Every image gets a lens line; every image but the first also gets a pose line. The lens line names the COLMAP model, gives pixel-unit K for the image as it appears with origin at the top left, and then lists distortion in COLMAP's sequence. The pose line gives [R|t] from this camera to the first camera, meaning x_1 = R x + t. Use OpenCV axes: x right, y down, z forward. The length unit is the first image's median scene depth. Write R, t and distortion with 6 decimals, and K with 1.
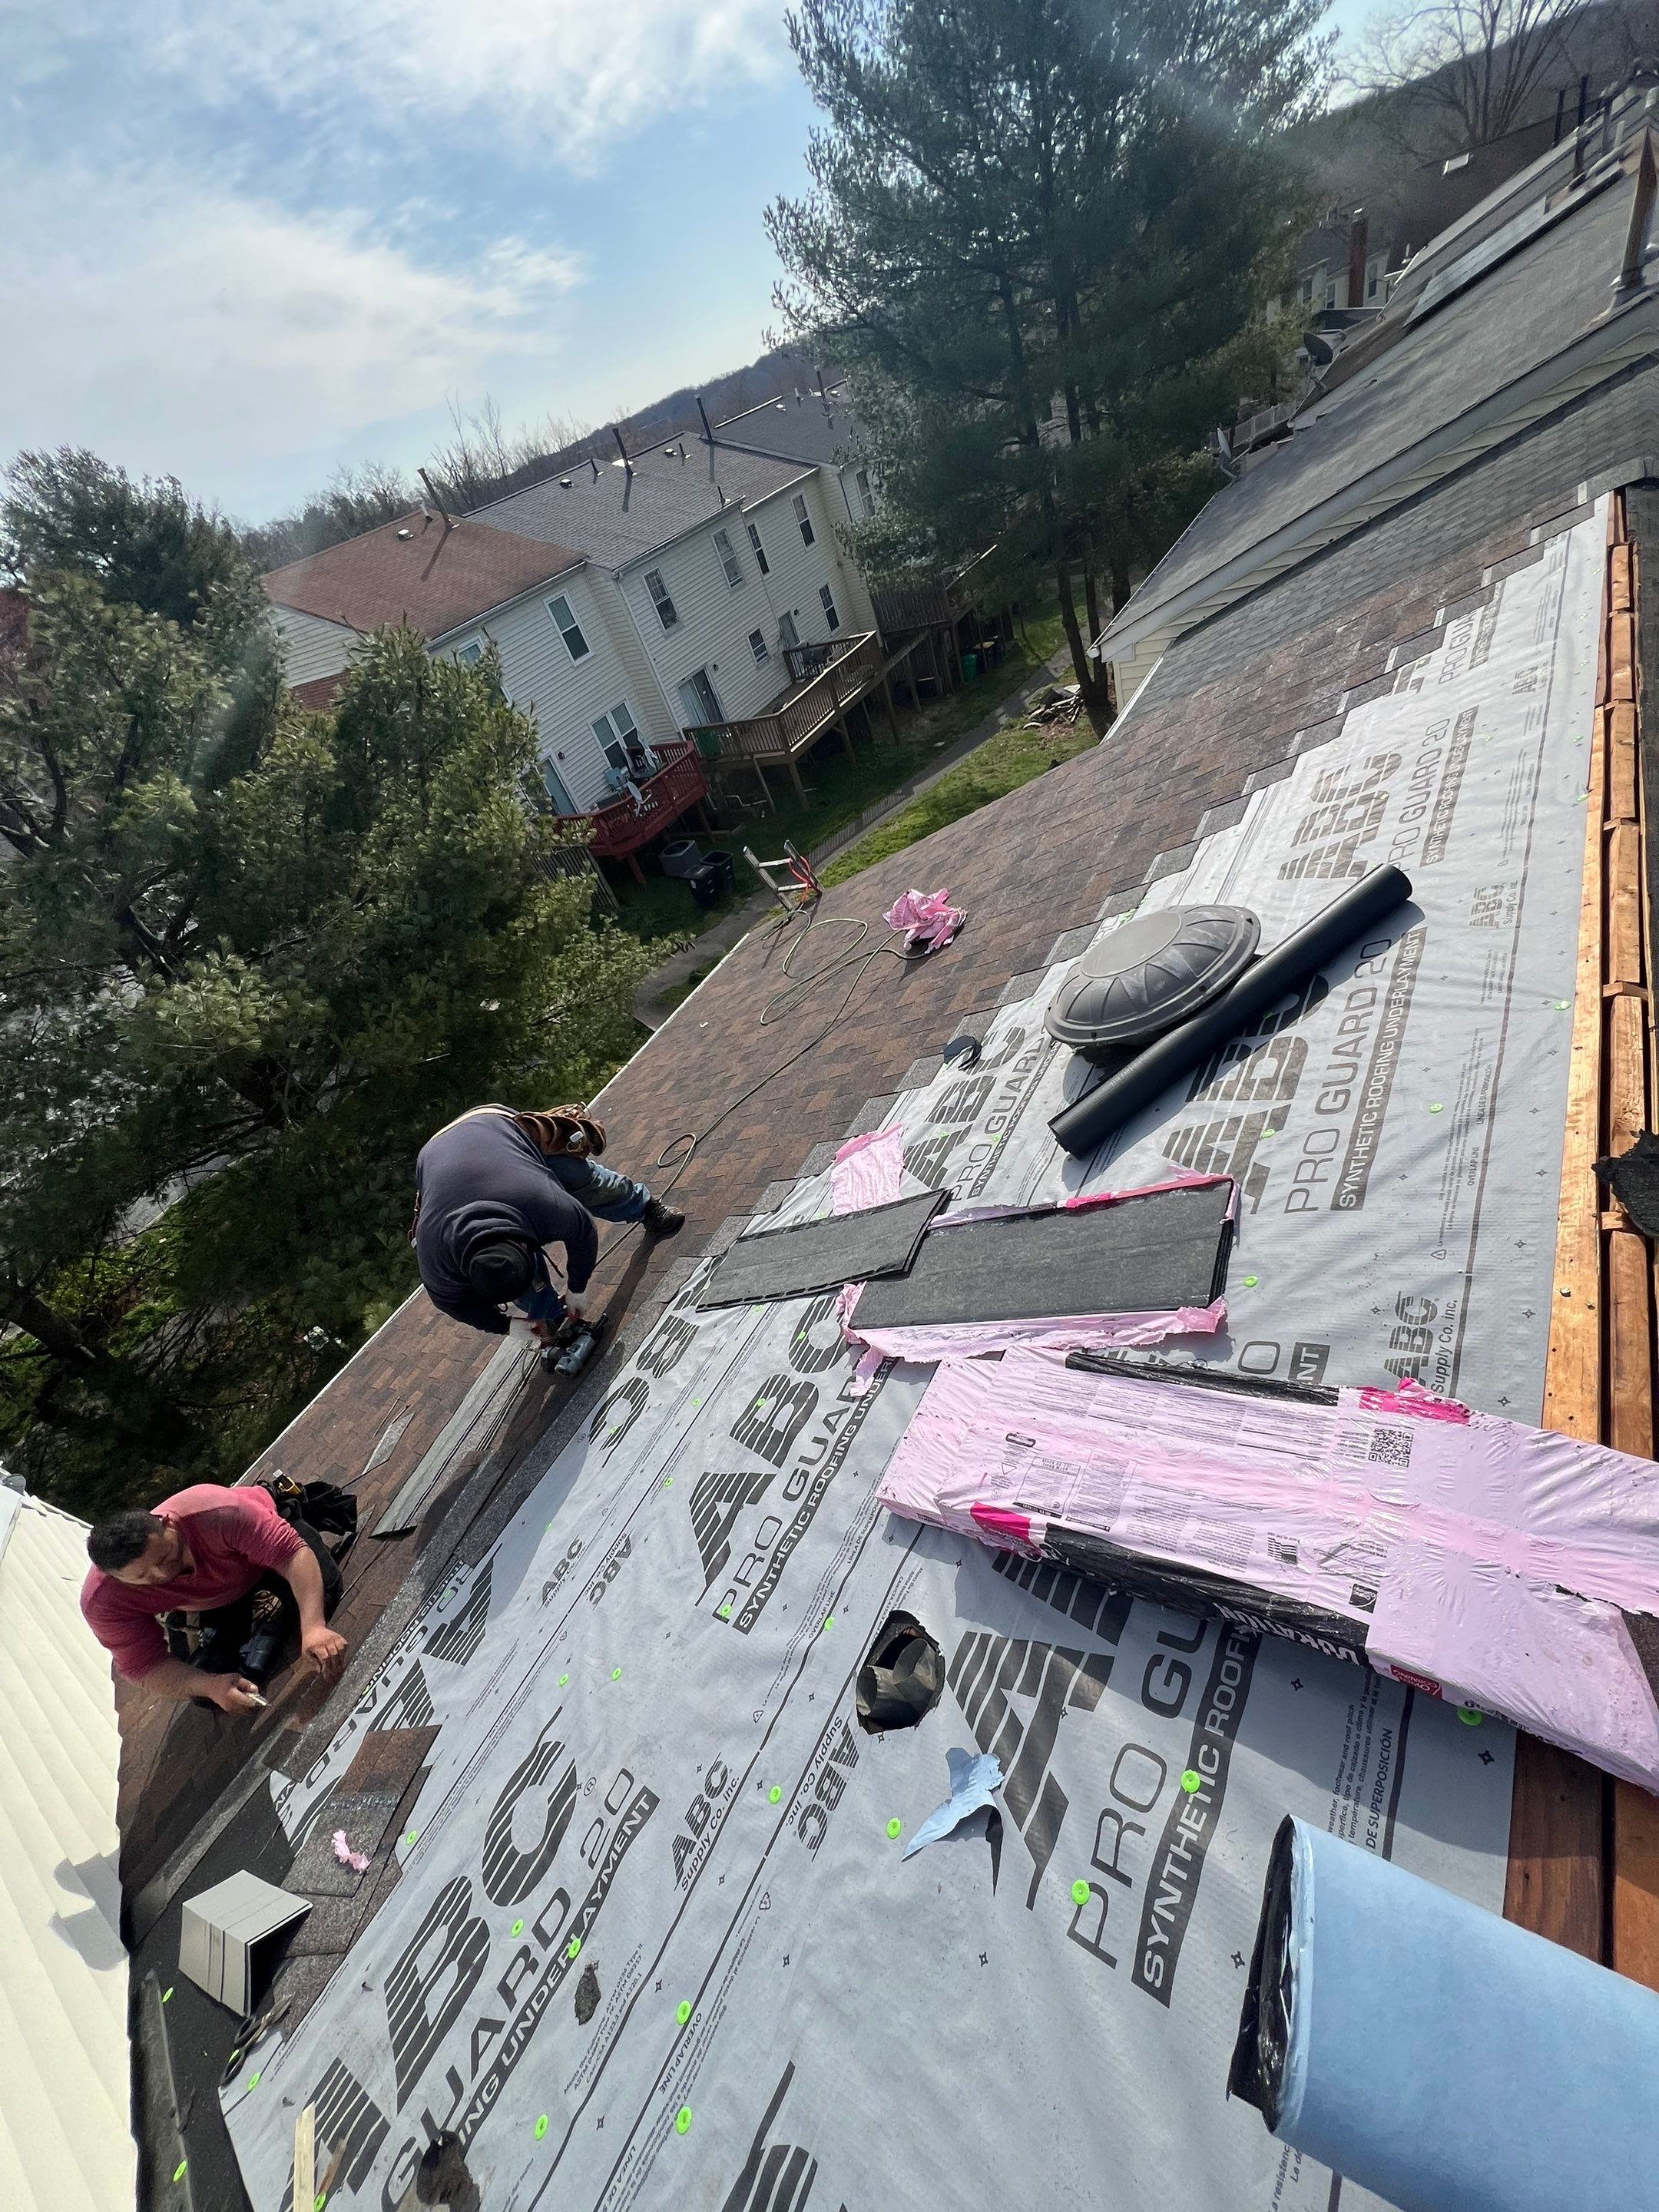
lens RADIAL K [[885.8, 0, 835.3], [0, 885.8, 1094.2], [0, 0, 1]] dist [0.004447, -0.000026]
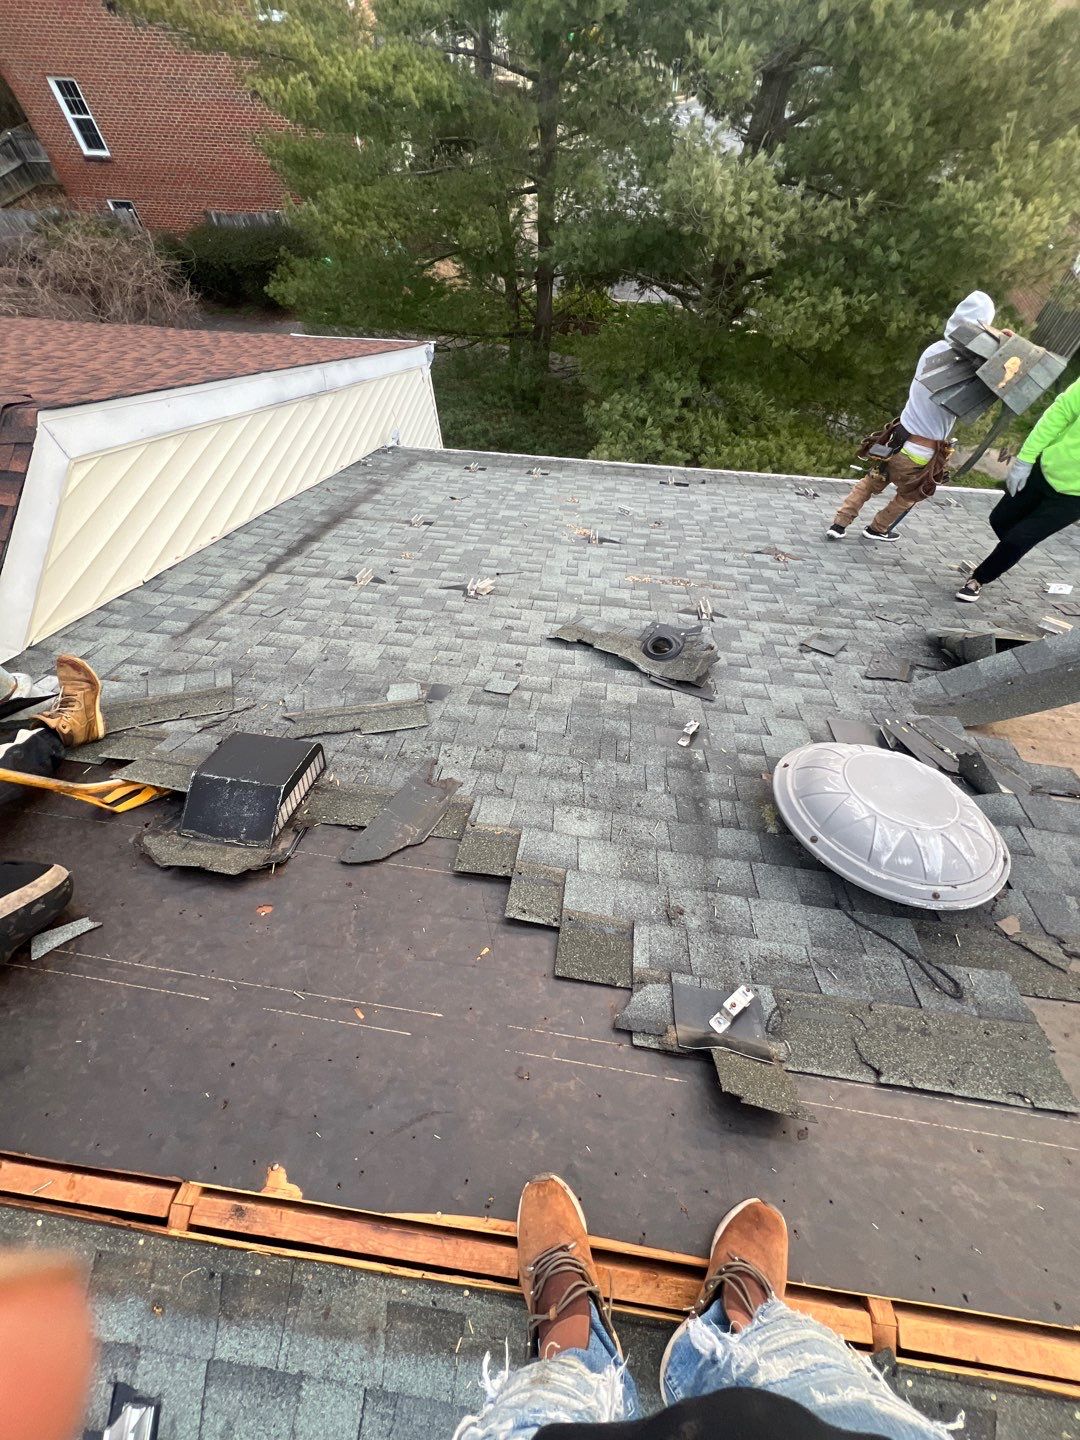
lens RADIAL K [[576.6, 0, 545.4], [0, 576.6, 712.8], [0, 0, 1]] dist [0.004447, -0.000026]
pose [[0.381069, 0.903247, -0.197309, 0.065033], [-0.692143, 0.420197, 0.586832, -0.088224], [0.612963, -0.087058, 0.785301, 0.077921]]
